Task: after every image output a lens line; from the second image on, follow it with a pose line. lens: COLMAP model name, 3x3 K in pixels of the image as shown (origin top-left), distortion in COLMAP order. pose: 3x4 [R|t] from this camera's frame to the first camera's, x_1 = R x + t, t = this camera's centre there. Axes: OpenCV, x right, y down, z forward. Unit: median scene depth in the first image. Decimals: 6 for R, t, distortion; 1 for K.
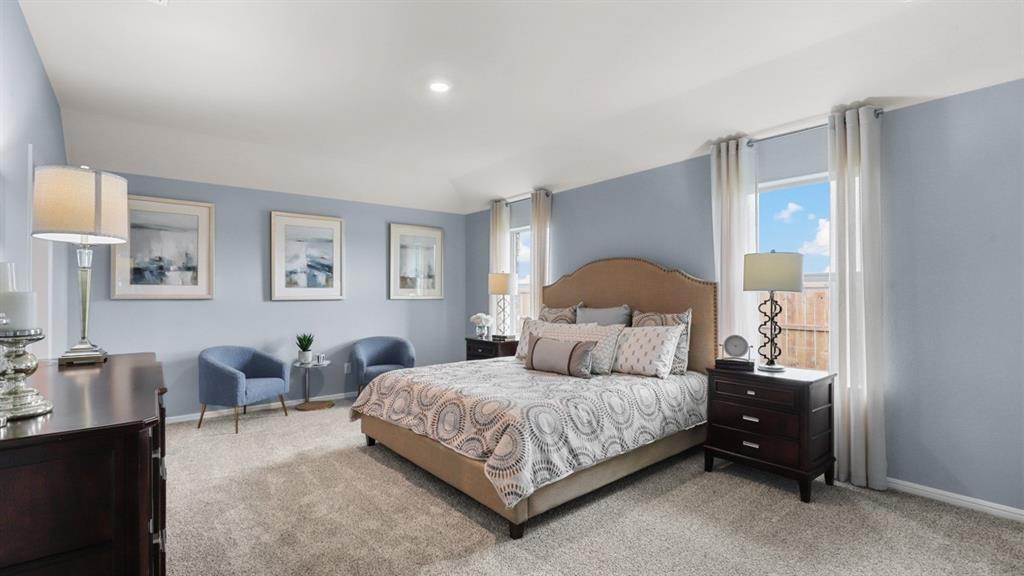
lens RADIAL K [[461.9, 0, 513.4], [0, 461.9, 290.9], [0, 0, 1]] dist [-0.001831, -0.000171]
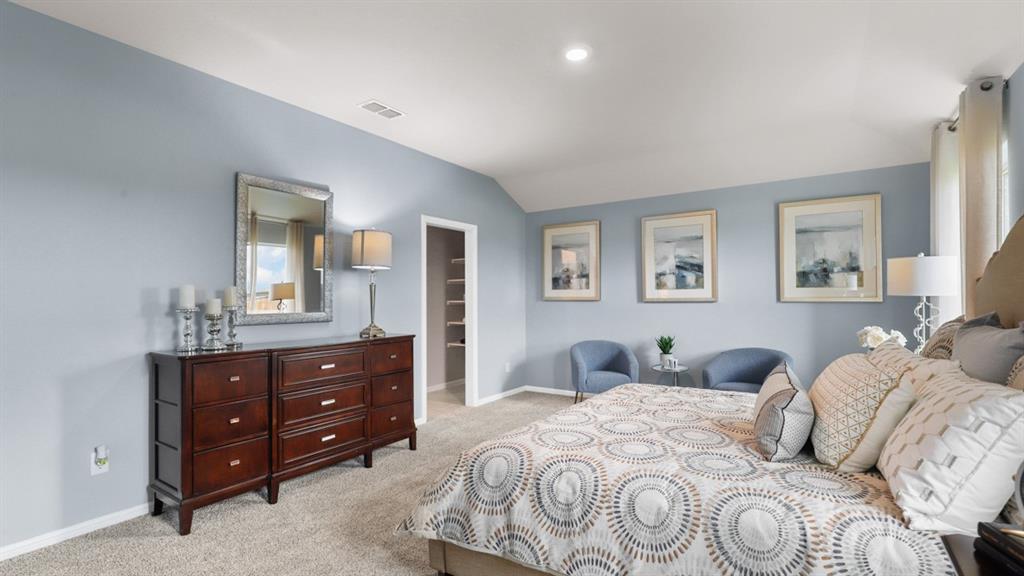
lens RADIAL K [[479.8, 0, 563.5], [0, 479.8, 293.1], [0, 0, 1]] dist [-0.001239, -0.000042]
pose [[0.309800, -0.008806, -0.950761, 0.452286], [0.013231, 0.999900, -0.004949, 0.003641], [0.950710, -0.011046, 0.309886, 0.469744]]
